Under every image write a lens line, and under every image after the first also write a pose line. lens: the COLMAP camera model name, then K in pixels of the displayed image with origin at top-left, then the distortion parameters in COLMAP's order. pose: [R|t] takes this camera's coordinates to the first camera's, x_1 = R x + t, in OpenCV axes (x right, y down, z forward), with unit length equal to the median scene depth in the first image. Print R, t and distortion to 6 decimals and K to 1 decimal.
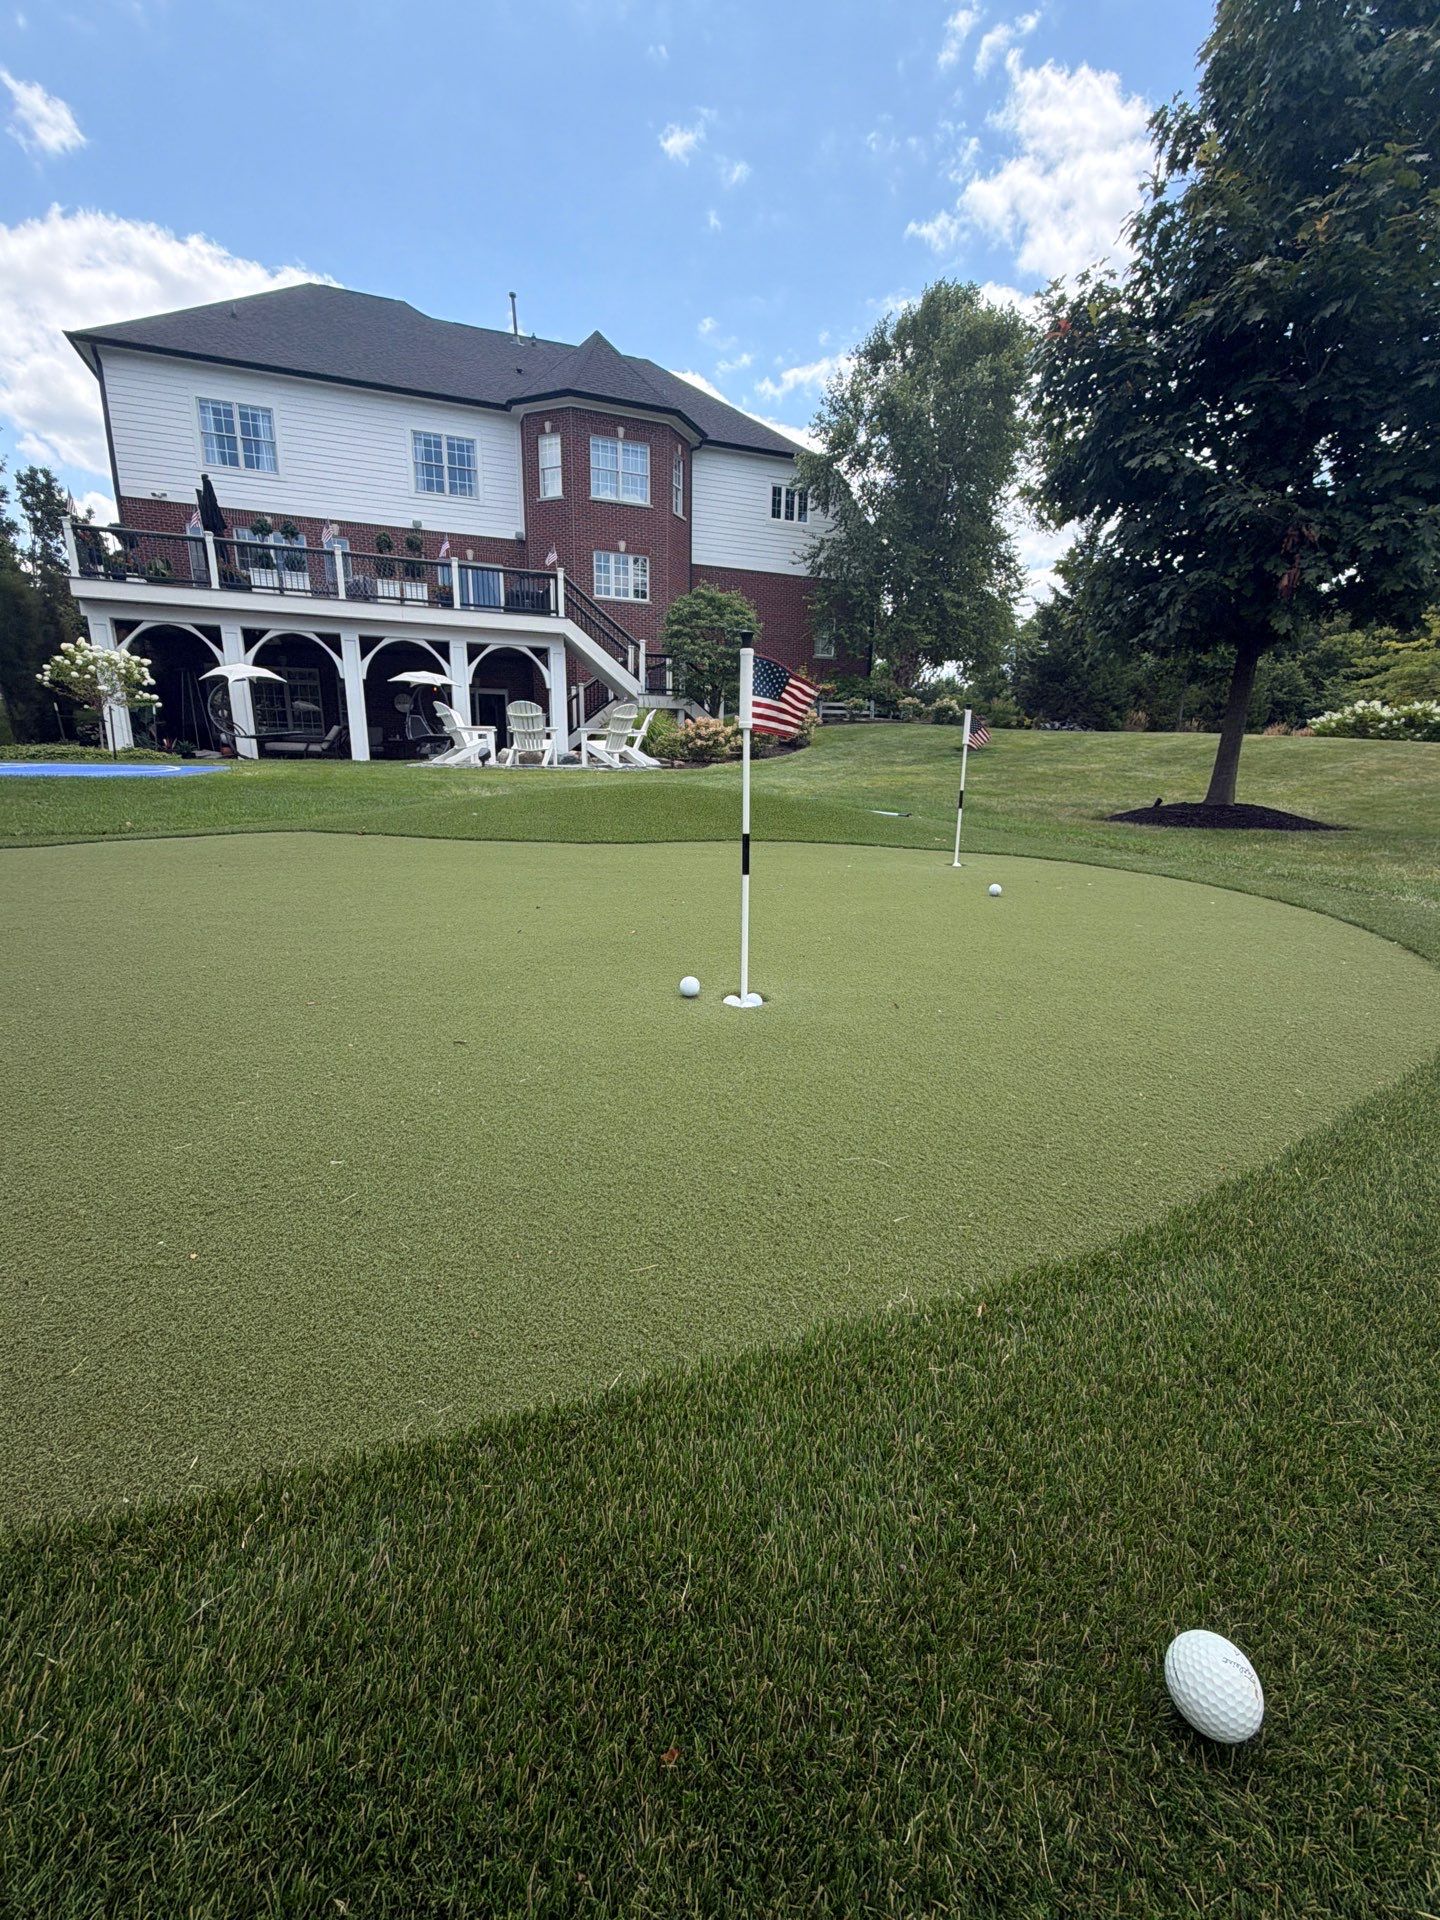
lens RADIAL K [[845.7, 0, 722.8], [0, 845.7, 960.2], [0, 0, 1]] dist [-0.001514, -0.002064]
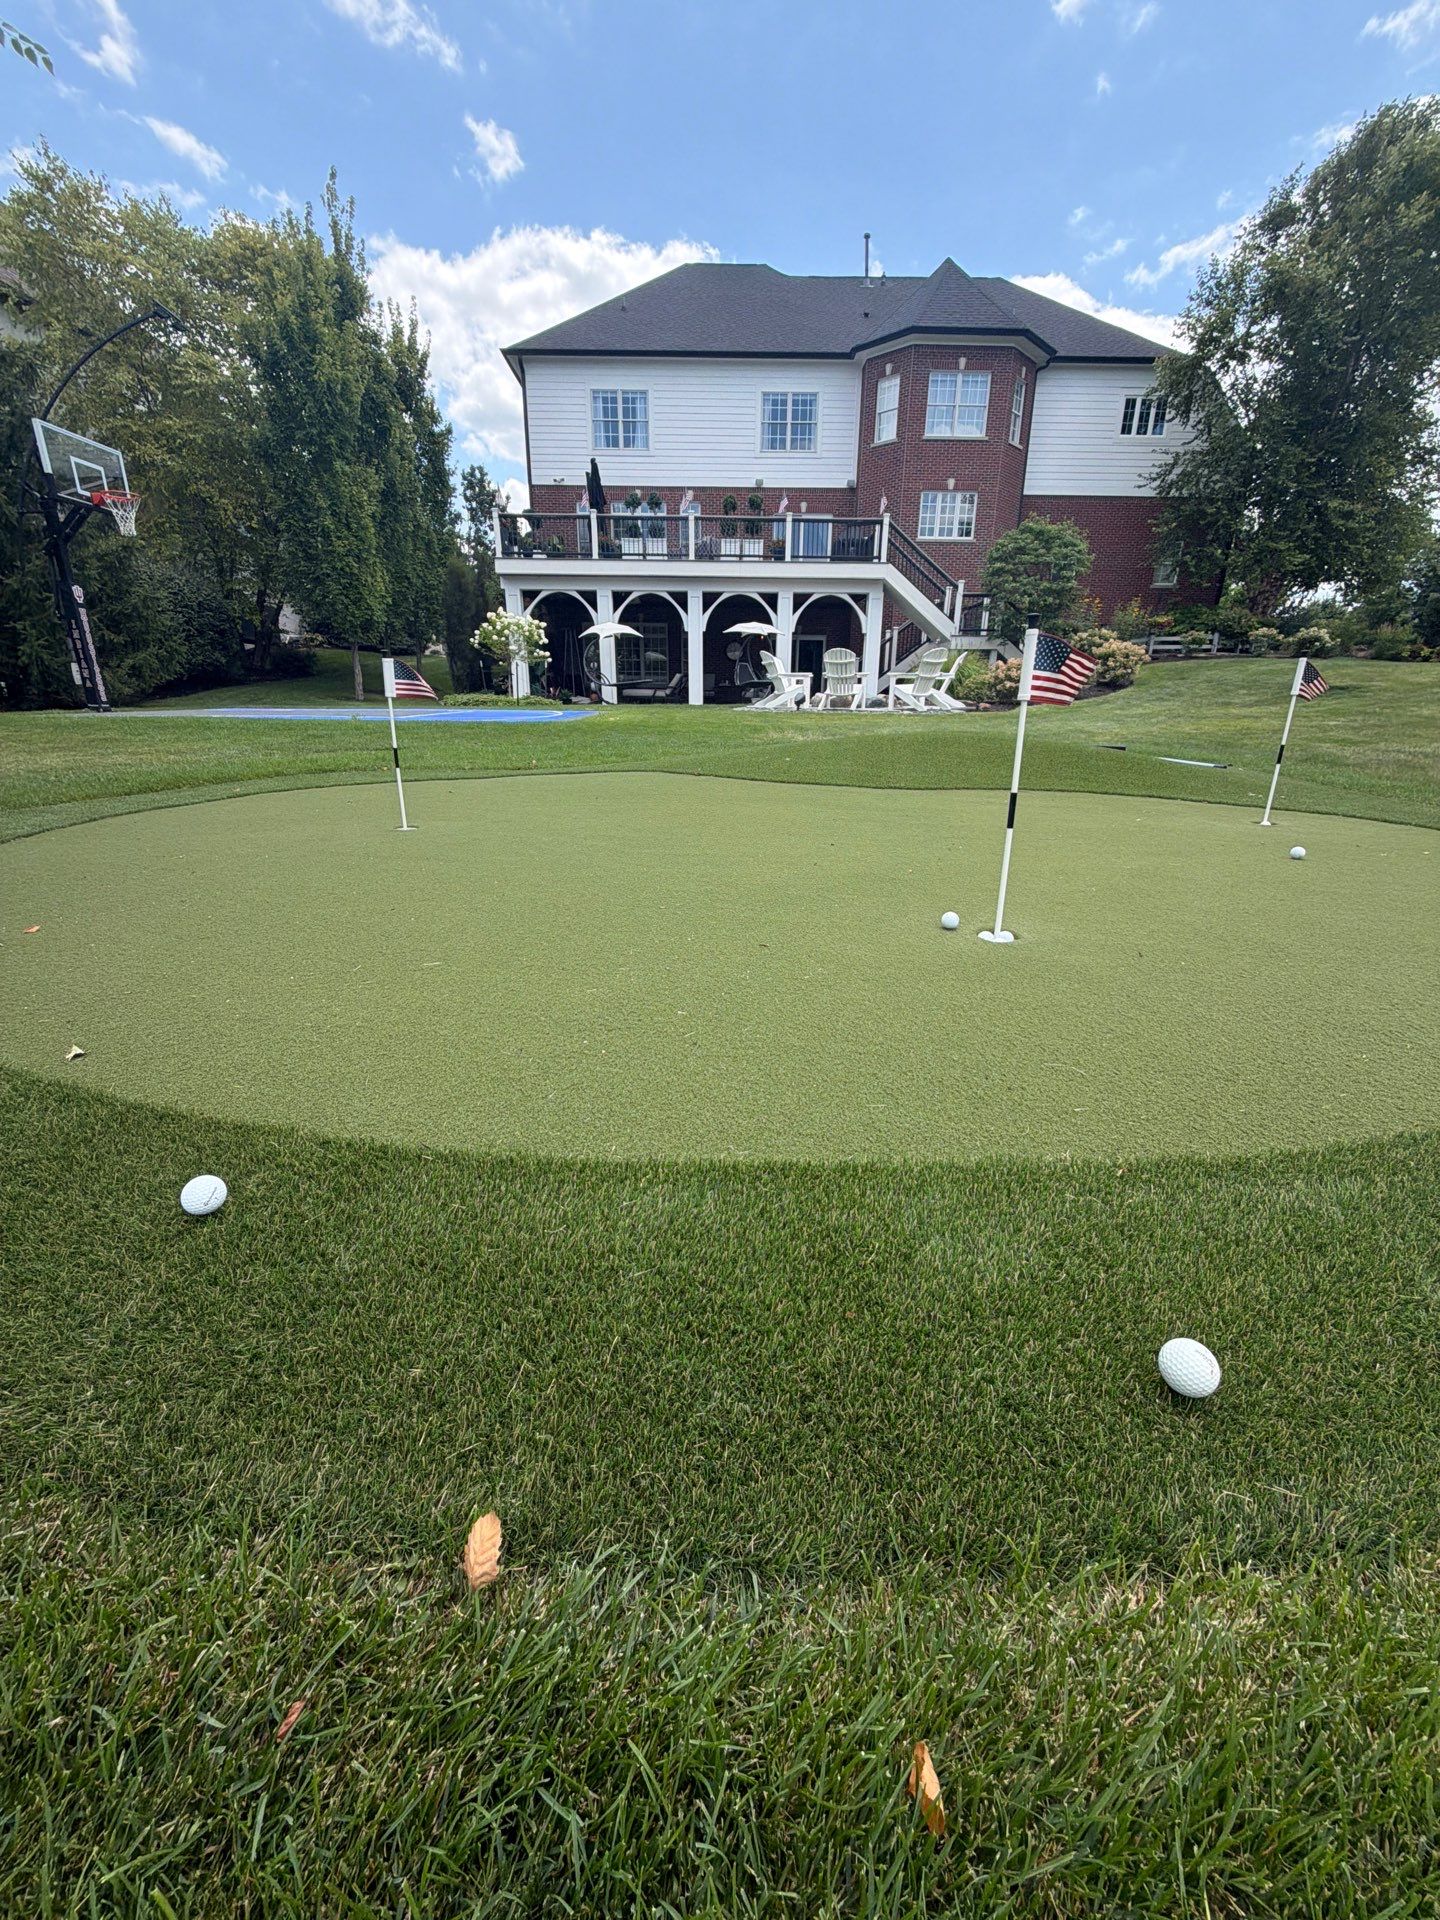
lens RADIAL K [[932.4, 0, 706.0], [0, 932.4, 993.2], [0, 0, 1]] dist [0.002868, -0.002061]
pose [[0.935774, 0.113577, -0.333806, 0.052864], [-0.077858, 0.989892, 0.118545, 0.001996], [0.343896, -0.084941, 0.935158, -0.212462]]
